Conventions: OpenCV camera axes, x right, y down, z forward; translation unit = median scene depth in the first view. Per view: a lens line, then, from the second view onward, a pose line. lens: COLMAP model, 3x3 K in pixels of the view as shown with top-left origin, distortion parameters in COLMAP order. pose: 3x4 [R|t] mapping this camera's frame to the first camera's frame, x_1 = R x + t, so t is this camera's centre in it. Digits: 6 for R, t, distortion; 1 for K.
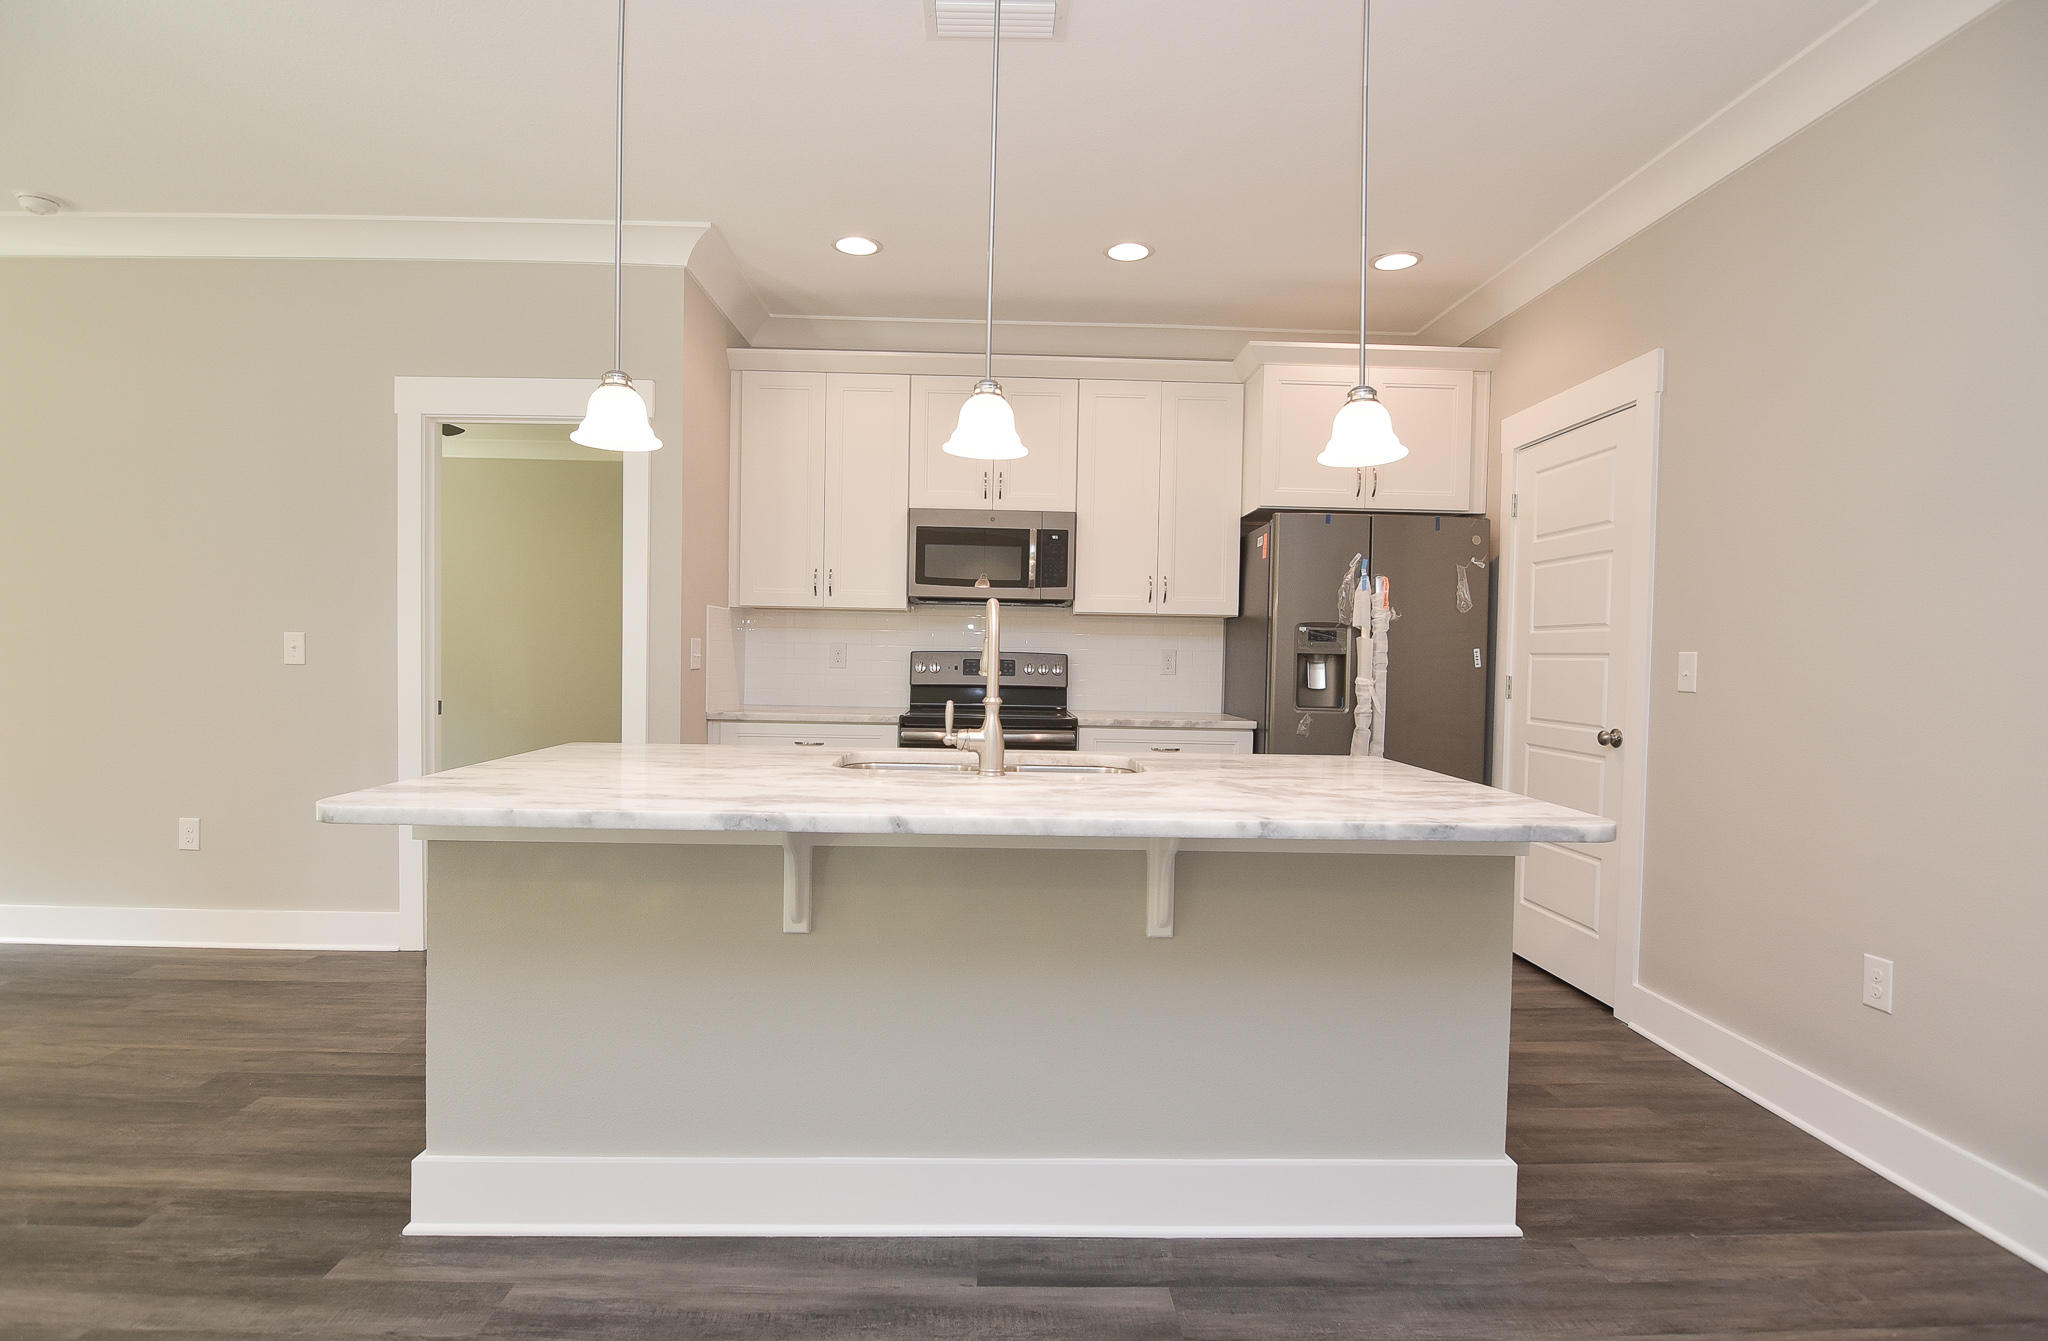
lens RADIAL K [[1011.2, 0, 1024.0], [0, 1011.2, 670.5], [0, 0, 1]] dist [-0.011987, -0.001365]
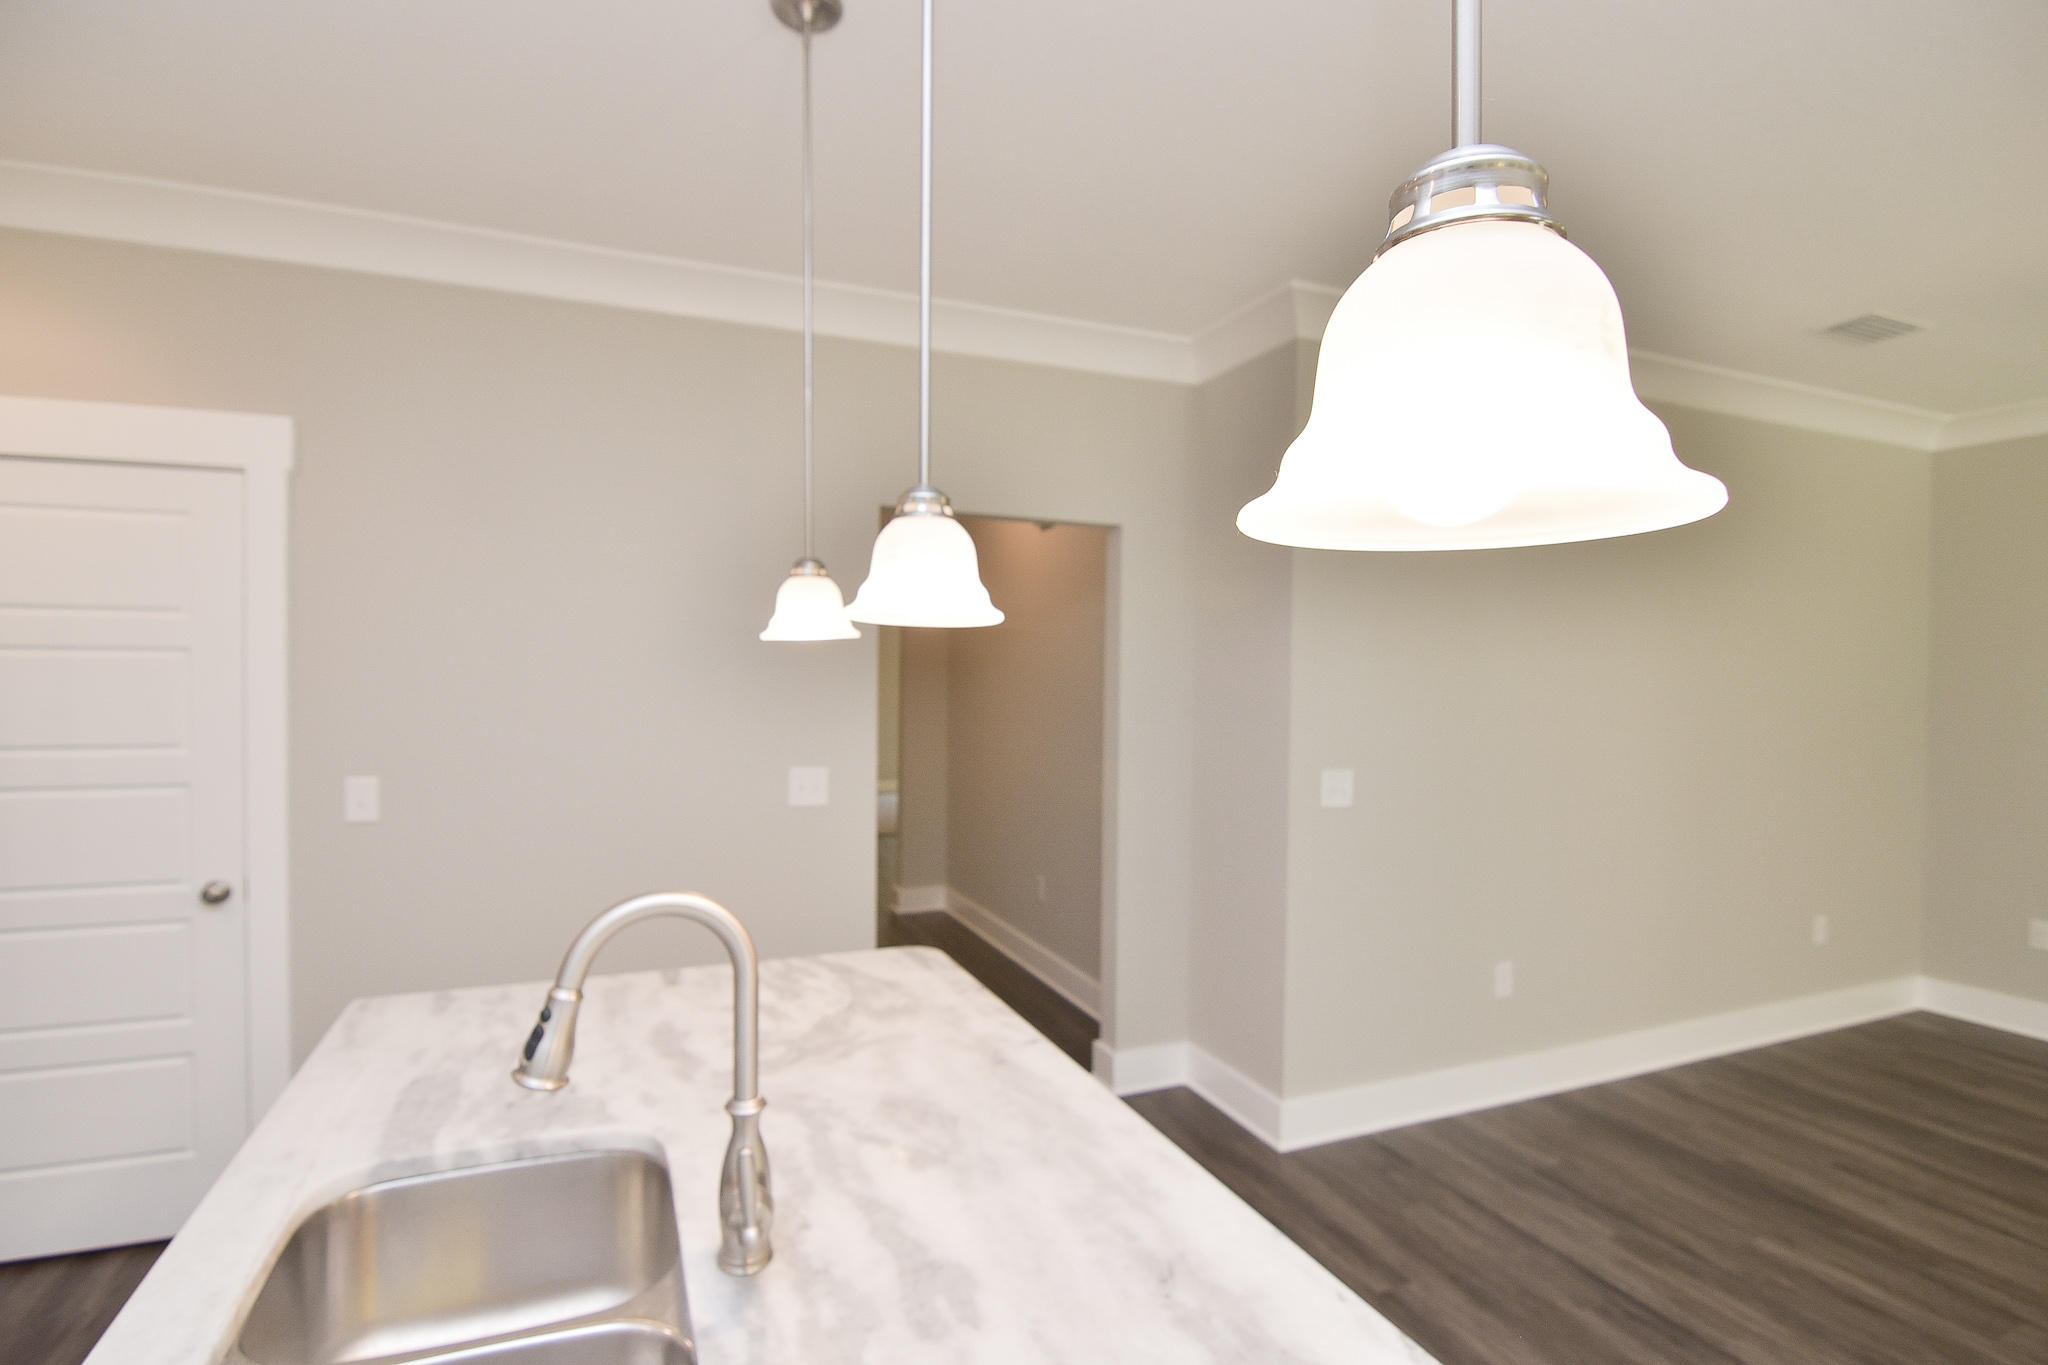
lens RADIAL K [[986.3, 0, 1024.0], [0, 986.3, 682.5], [0, 0, 1]] dist [-0.026618, -0.000114]
pose [[-0.344184, -0.018901, 0.938712, -0.287097], [0.002836, 0.999772, 0.021171, -0.099270], [-0.938898, 0.009949, -0.344052, 0.616389]]
